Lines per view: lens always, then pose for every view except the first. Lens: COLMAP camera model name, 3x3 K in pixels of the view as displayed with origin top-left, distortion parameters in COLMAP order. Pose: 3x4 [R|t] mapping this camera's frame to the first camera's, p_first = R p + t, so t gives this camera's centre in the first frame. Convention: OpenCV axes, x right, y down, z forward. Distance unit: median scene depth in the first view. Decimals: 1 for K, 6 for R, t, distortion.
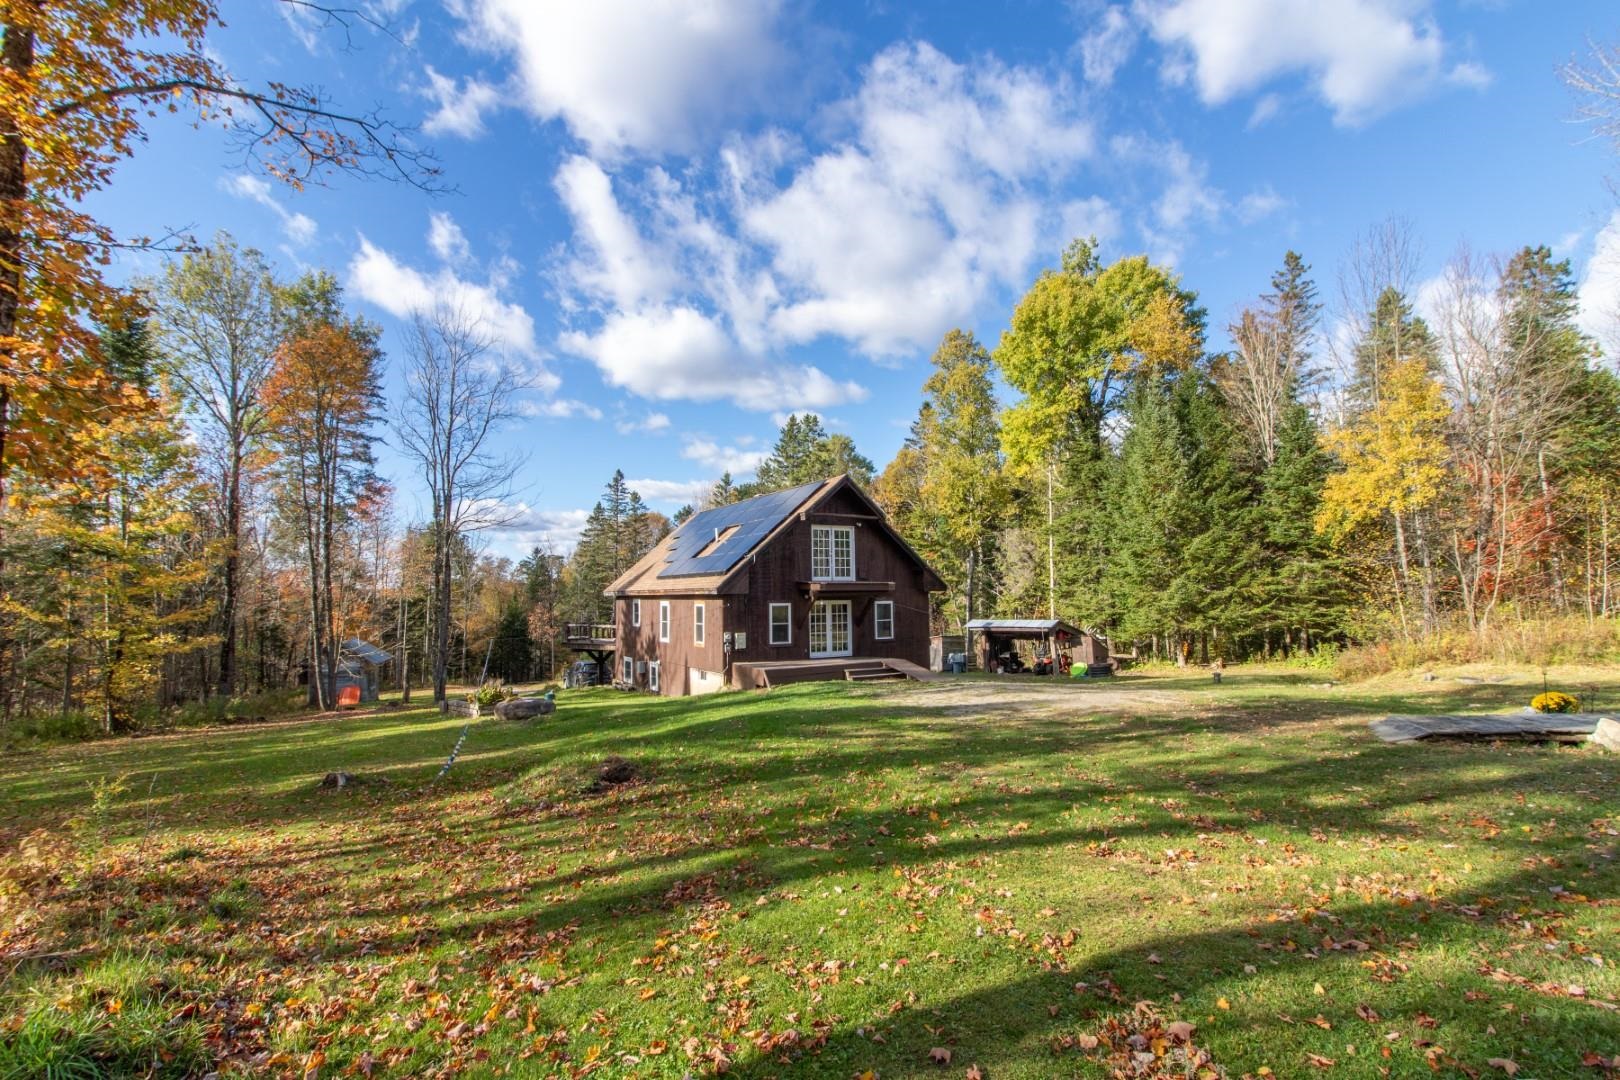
lens RADIAL K [[744.5, 0, 810.0], [0, 744.5, 540.0], [0, 0, 1]] dist [0.004554, 0.000636]
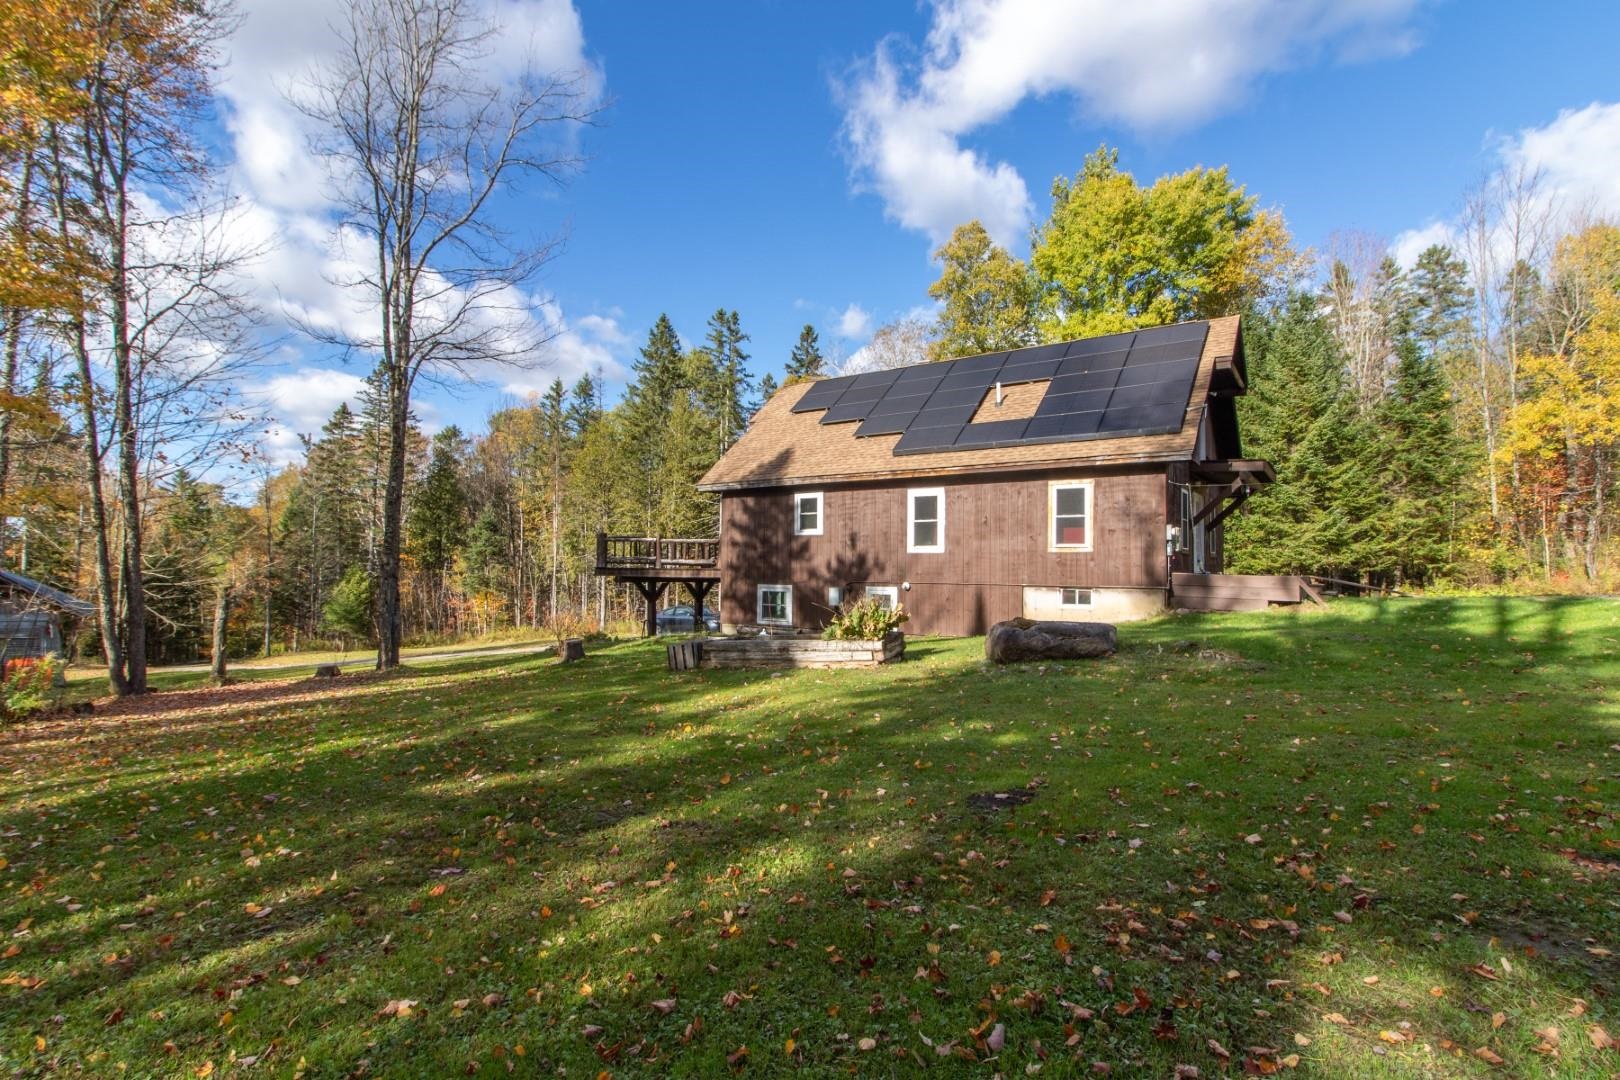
lens RADIAL K [[769.3, 0, 816.7], [0, 769.3, 557.1], [0, 0, 1]] dist [-0.002264, -0.000210]
pose [[0.907039, 0.029266, 0.420029, -0.595029], [-0.053360, 0.997528, 0.045725, 0.124352], [-0.417653, -0.063887, 0.906358, 0.479794]]
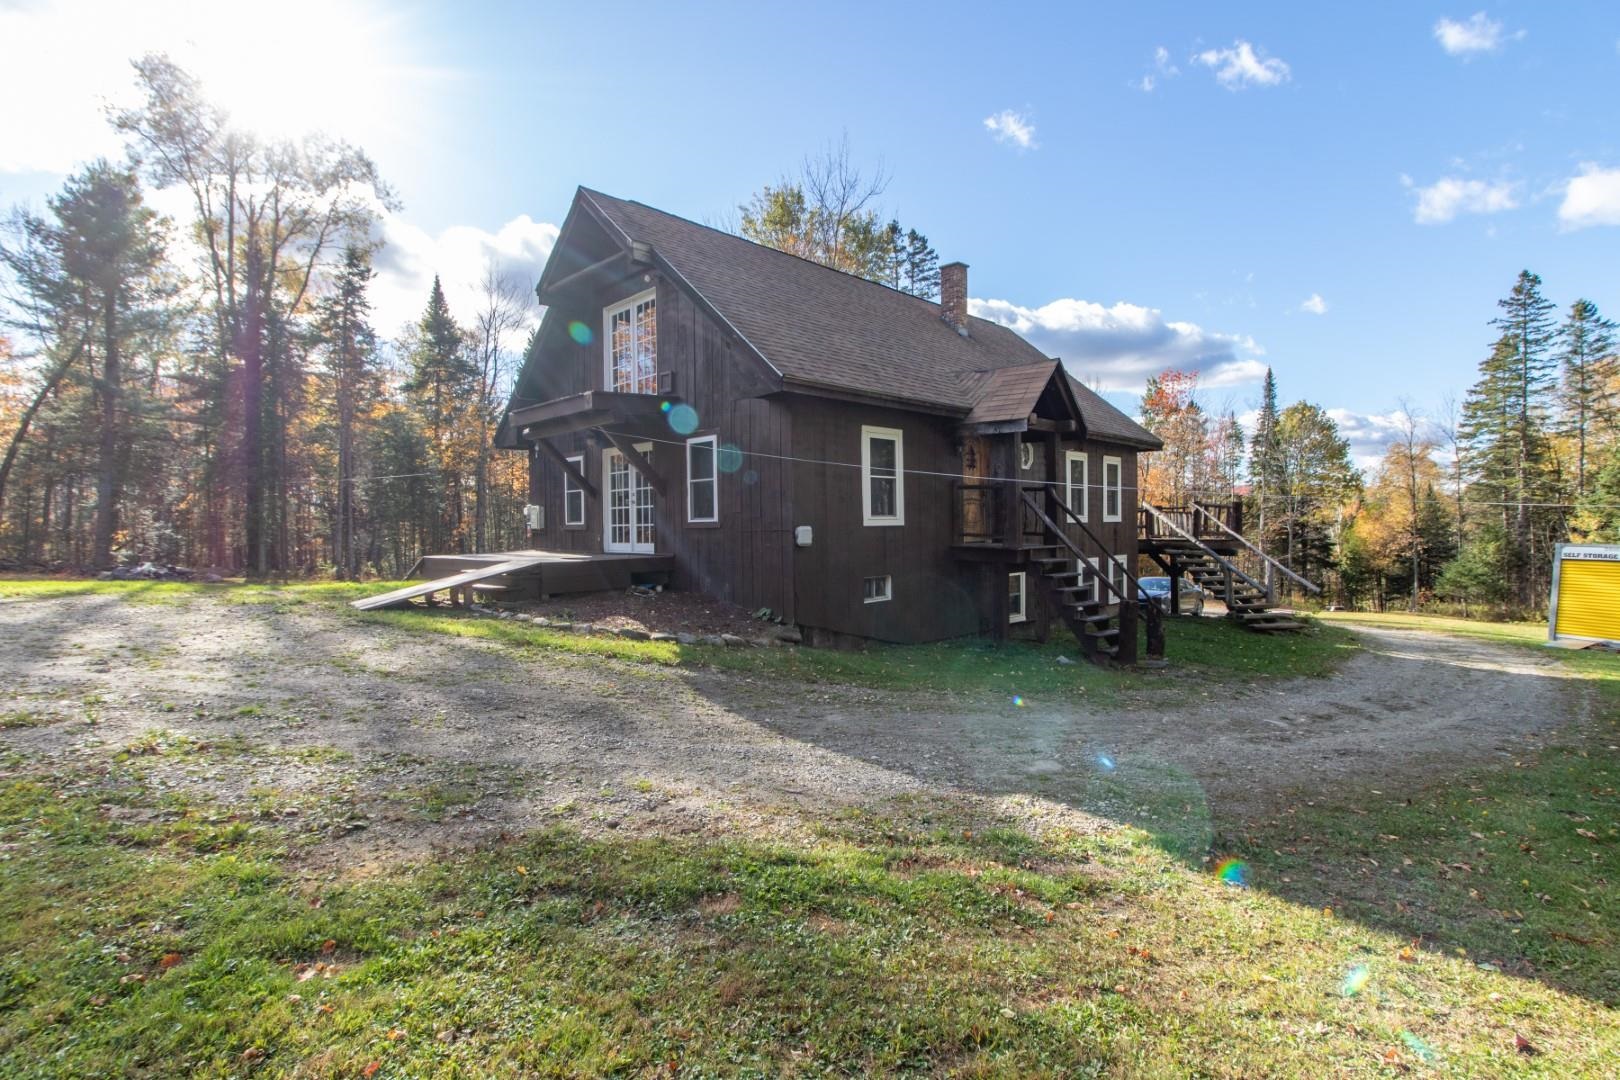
lens RADIAL K [[744.8, 0, 810.0], [0, 744.8, 540.0], [0, 0, 1]] dist [-0.000875, -0.000406]
pose [[0.251061, 0.028237, -0.967559, 0.554988], [0.082111, 0.995350, 0.050354, 0.129029], [0.964482, -0.092089, 0.247575, 0.972676]]
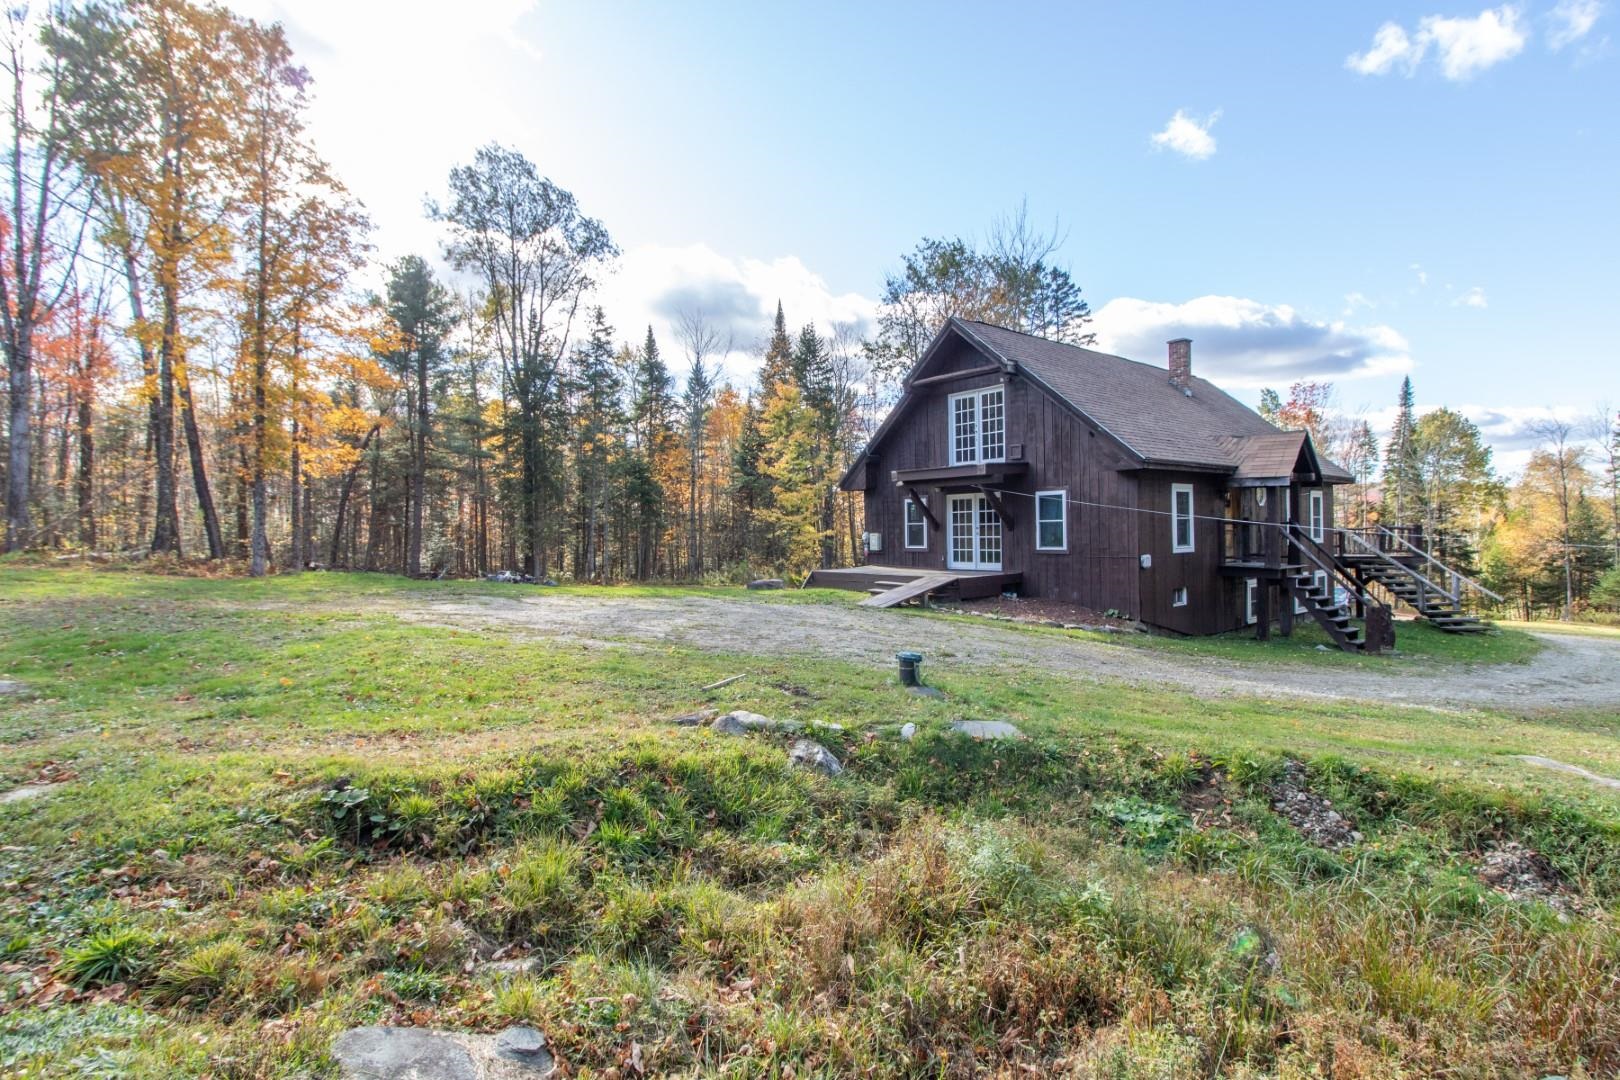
lens RADIAL K [[744.8, 0, 810.0], [0, 744.8, 540.0], [0, 0, 1]] dist [-0.000875, -0.000406]
pose [[0.148133, 0.023257, -0.988694, 0.717201], [0.087069, 0.995535, 0.036463, 0.084920], [0.985127, -0.091486, 0.145447, 0.719764]]
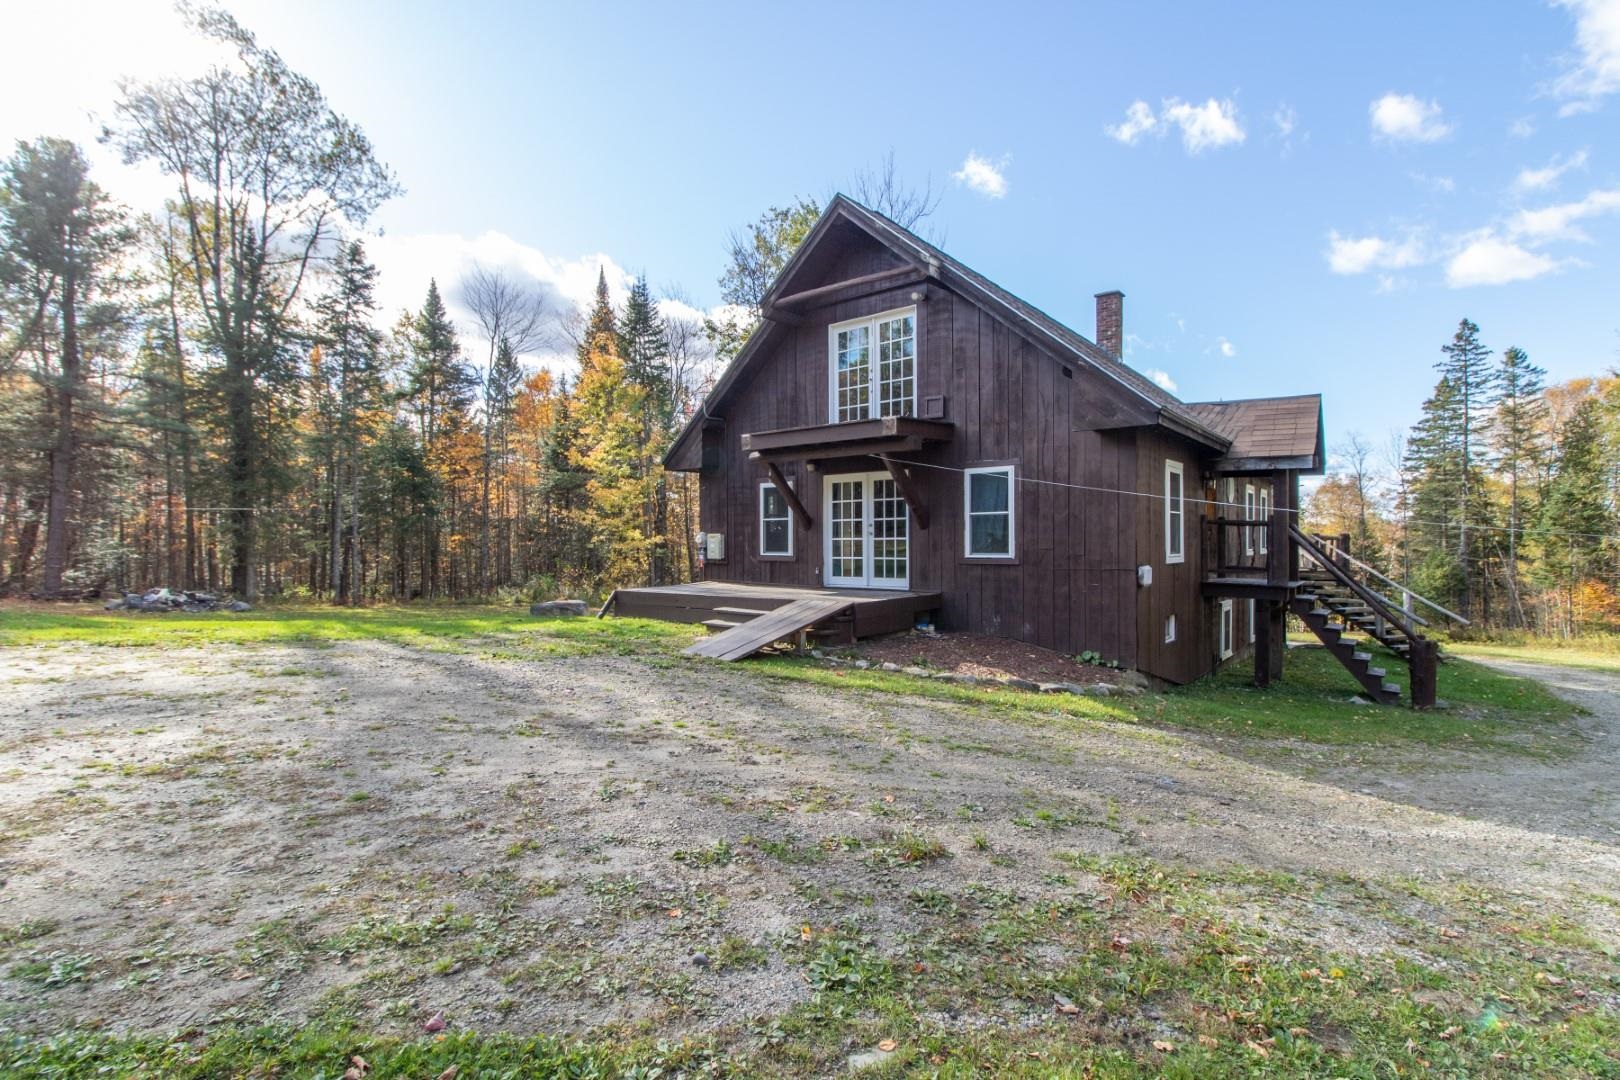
lens RADIAL K [[744.5, 0, 810.0], [0, 744.5, 540.0], [0, 0, 1]] dist [0.004554, 0.000636]
pose [[0.355517, 0.008019, -0.934635, 0.460787], [0.069291, 0.996985, 0.034911, 0.103832], [0.932098, -0.077173, 0.353890, 0.779287]]
